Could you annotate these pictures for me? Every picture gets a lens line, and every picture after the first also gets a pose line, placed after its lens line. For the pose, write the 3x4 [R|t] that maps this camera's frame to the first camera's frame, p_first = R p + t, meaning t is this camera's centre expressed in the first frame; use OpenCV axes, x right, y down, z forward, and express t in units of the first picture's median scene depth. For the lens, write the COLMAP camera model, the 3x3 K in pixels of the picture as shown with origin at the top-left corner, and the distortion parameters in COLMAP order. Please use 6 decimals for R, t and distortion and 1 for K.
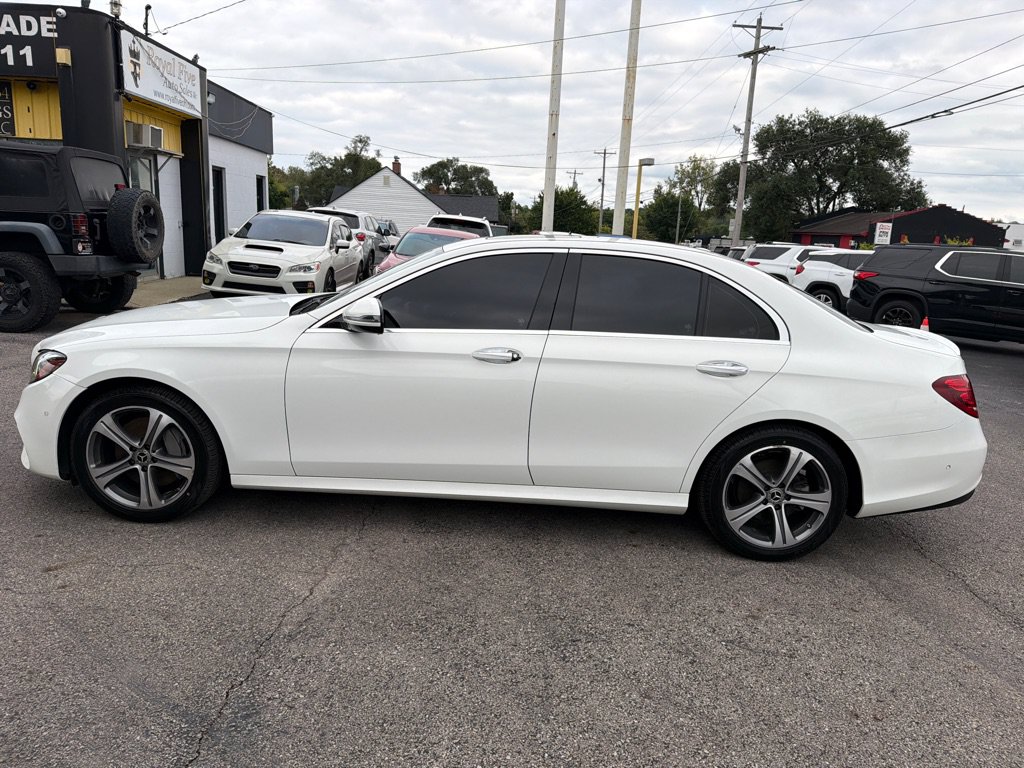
lens RADIAL K [[721.1, 0, 514.9], [0, 721.1, 381.9], [0, 0, 1]] dist [0.054234, -0.060523]
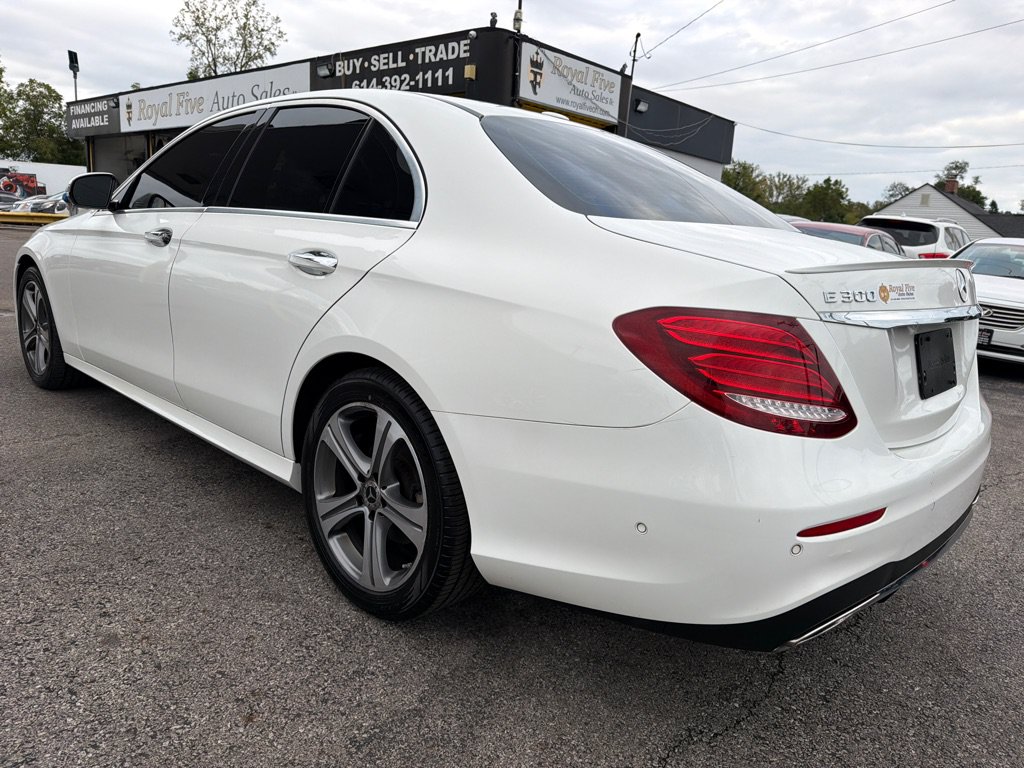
lens RADIAL K [[743.1, 0, 512.0], [0, 743.1, 384.0], [0, 0, 1]] dist [-0.005916, -0.004027]
pose [[0.731198, 0.132187, -0.669236, 0.170187], [-0.167520, 0.985799, 0.011684, 0.009885], [0.661276, 0.103567, 0.742958, 0.132532]]
